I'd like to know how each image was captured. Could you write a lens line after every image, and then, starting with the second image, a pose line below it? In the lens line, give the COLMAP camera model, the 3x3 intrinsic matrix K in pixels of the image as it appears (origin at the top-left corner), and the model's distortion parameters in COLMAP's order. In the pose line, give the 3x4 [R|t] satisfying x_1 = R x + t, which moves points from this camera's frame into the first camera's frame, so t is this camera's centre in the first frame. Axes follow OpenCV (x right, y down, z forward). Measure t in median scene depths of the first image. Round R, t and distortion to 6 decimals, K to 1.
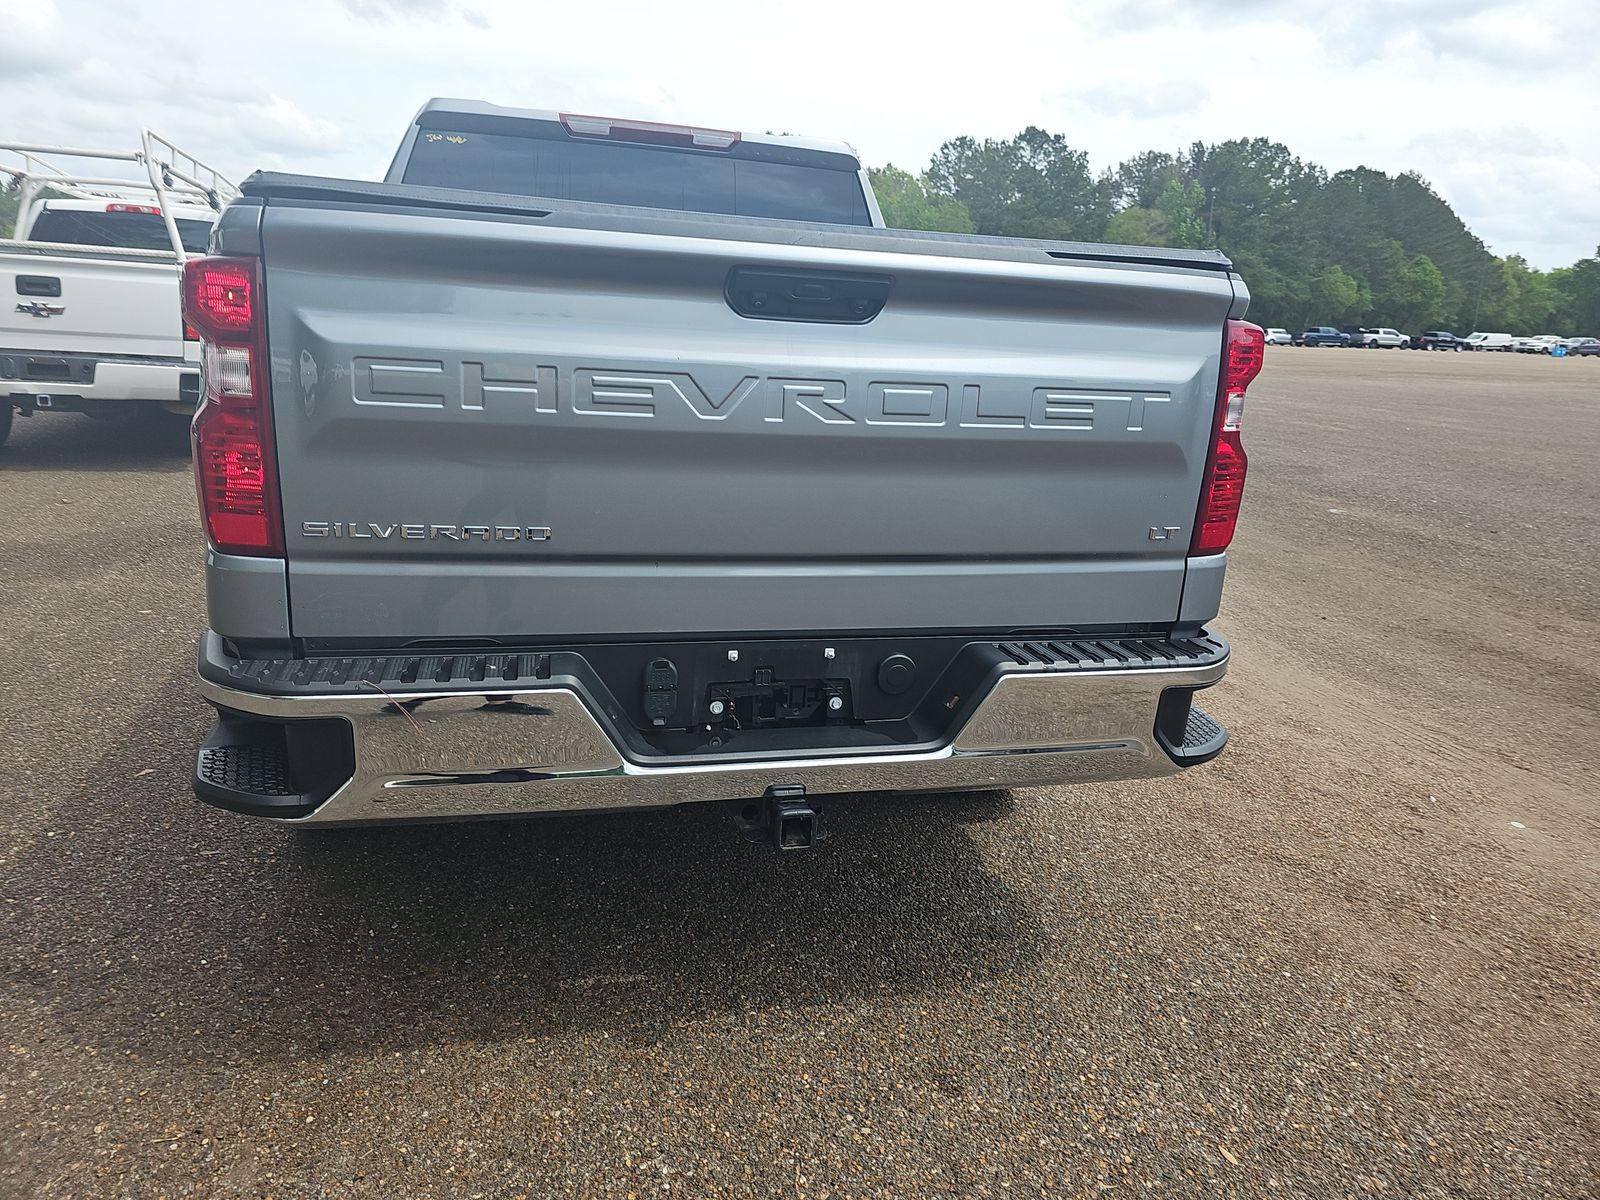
lens RADIAL K [[1076.1, 0, 843.4], [0, 1076.1, 524.8], [0, 0, 1]] dist [0.057166, -0.070465]
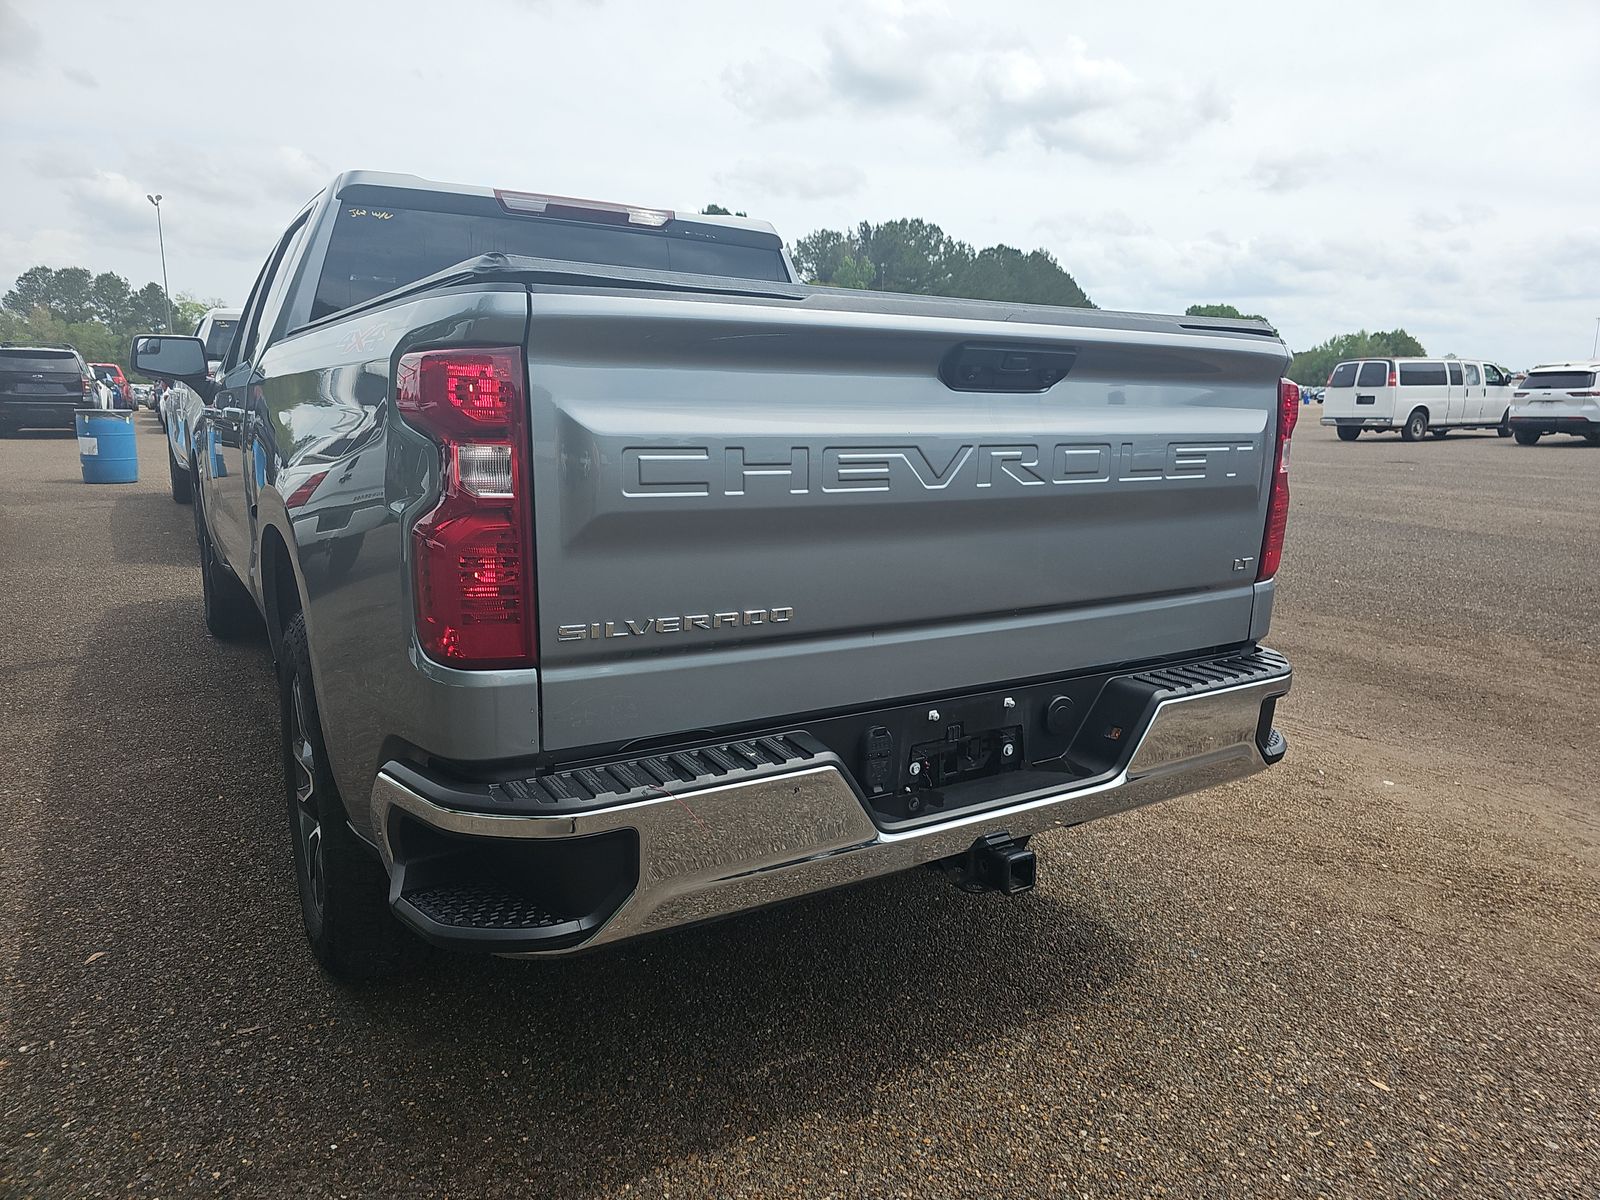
lens RADIAL K [[1061.1, 0, 797.5], [0, 1061.1, 562.5], [0, 0, 1]] dist [0.048250, -0.058348]
pose [[0.951552, -0.084756, 0.295577, -0.484175], [0.092601, 0.995623, -0.012616, -0.022898], [-0.293214, 0.039376, 0.955236, 0.052284]]
